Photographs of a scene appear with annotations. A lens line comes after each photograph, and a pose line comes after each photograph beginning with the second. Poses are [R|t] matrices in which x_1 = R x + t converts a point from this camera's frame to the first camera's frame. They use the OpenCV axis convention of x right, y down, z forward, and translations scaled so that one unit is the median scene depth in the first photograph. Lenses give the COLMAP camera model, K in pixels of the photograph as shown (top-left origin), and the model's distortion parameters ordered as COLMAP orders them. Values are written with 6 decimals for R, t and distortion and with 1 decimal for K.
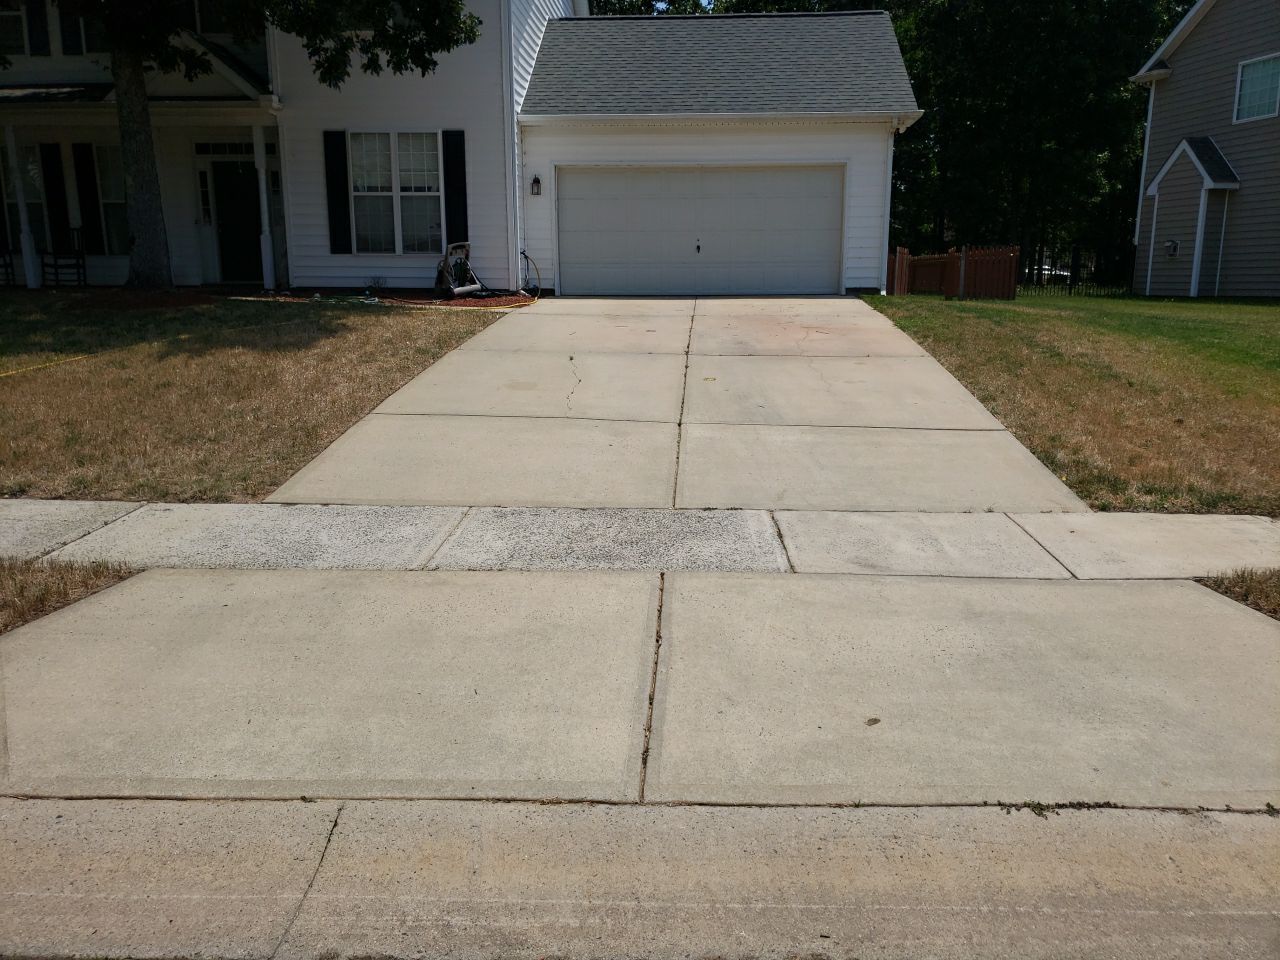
lens RADIAL K [[997.2, 0, 640.0], [0, 997.2, 480.0], [0, 0, 1]] dist [0.009449, 0.002553]
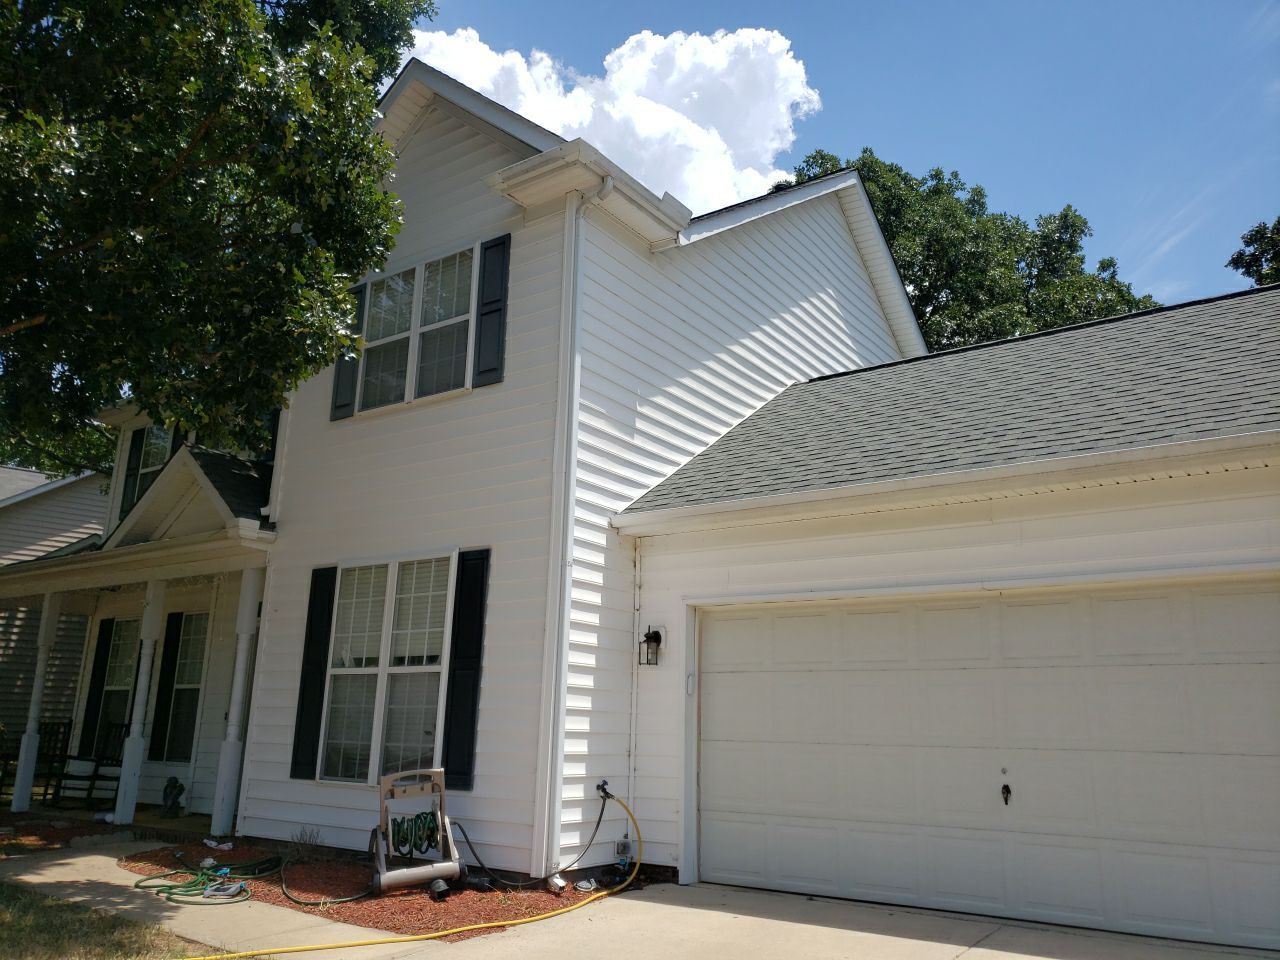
lens RADIAL K [[997.2, 0, 640.0], [0, 997.2, 480.0], [0, 0, 1]] dist [0.009449, 0.002553]
pose [[0.833511, -0.119443, -0.539437, 0.172559], [-0.130786, 0.905949, -0.402681, -0.175213], [0.536800, 0.406190, 0.739497, 0.614901]]
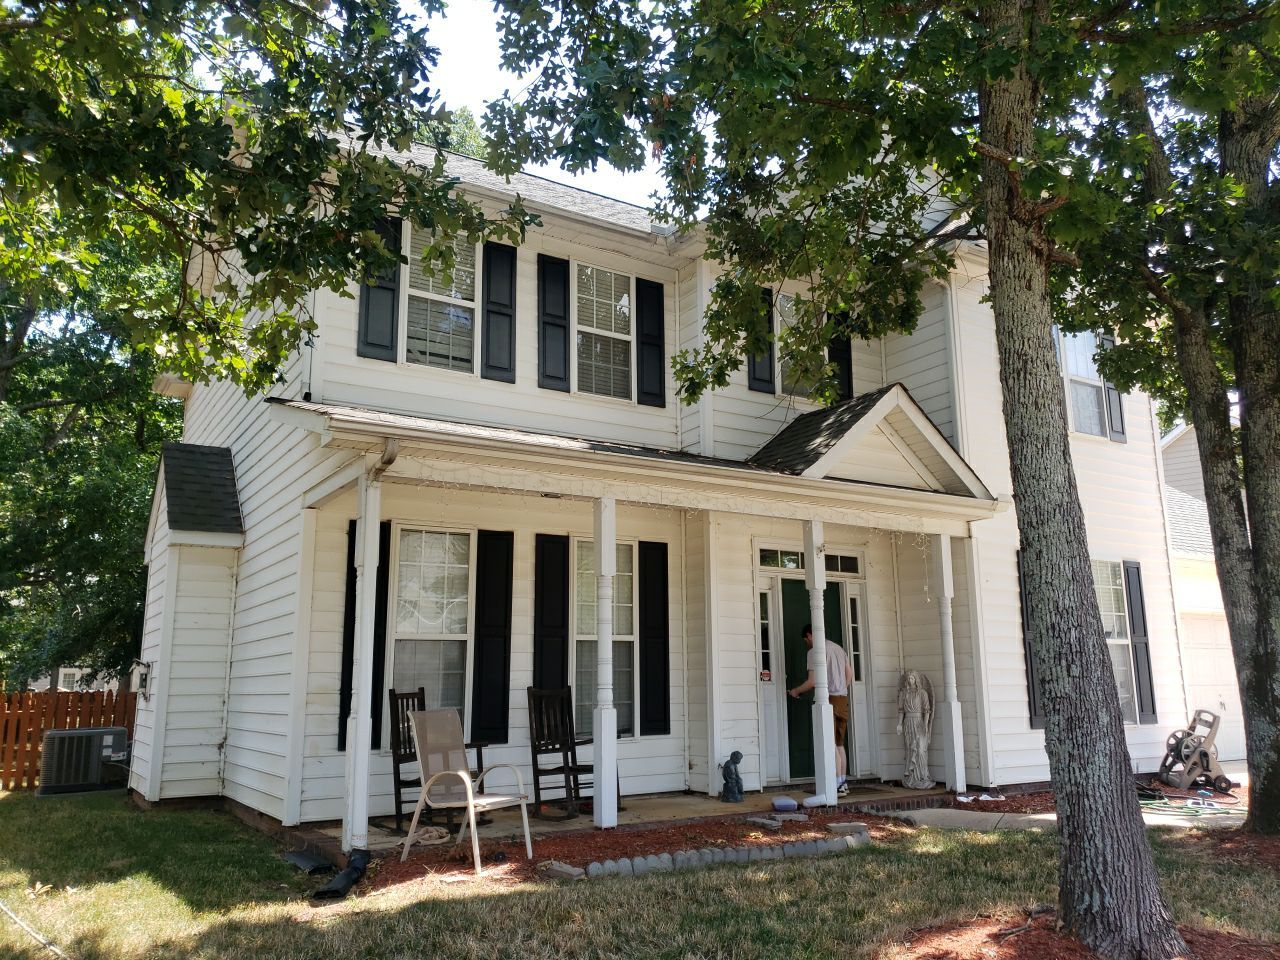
lens RADIAL K [[997.2, 0, 640.0], [0, 997.2, 480.0], [0, 0, 1]] dist [0.009449, 0.002553]
pose [[0.827849, 0.102618, 0.551484, -0.868057], [0.118069, 0.929225, -0.350144, -0.176739], [-0.548384, 0.354980, 0.757142, 0.583293]]
